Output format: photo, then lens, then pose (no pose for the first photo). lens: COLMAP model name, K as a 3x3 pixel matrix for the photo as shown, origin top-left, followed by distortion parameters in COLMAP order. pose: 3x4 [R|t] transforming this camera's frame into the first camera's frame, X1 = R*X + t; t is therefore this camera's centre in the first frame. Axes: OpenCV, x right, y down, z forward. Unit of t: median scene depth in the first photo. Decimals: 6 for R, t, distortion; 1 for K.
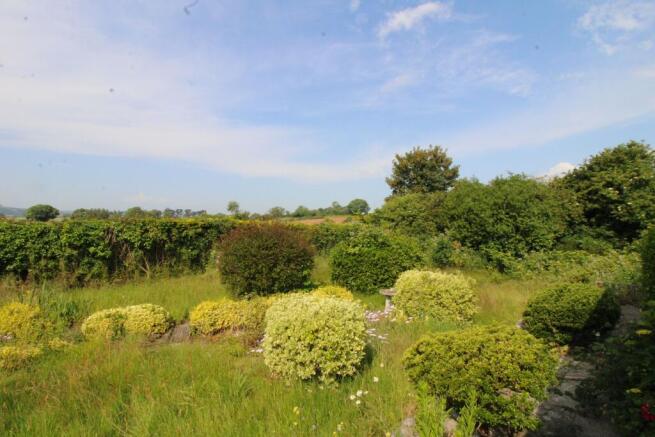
lens RADIAL K [[317.2, 0, 327.5], [0, 317.2, 218.5], [0, 0, 1]] dist [0.001595, 0.000292]
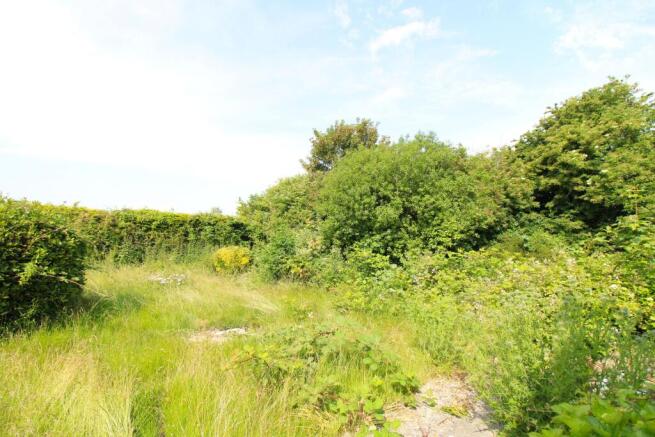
lens RADIAL K [[317.2, 0, 327.5], [0, 317.2, 218.5], [0, 0, 1]] dist [0.001595, 0.000292]
pose [[0.999646, 0.002956, 0.026436, 0.316064], [-0.002075, 0.999444, -0.033289, 0.043813], [-0.026519, 0.033222, 0.999096, 0.321808]]
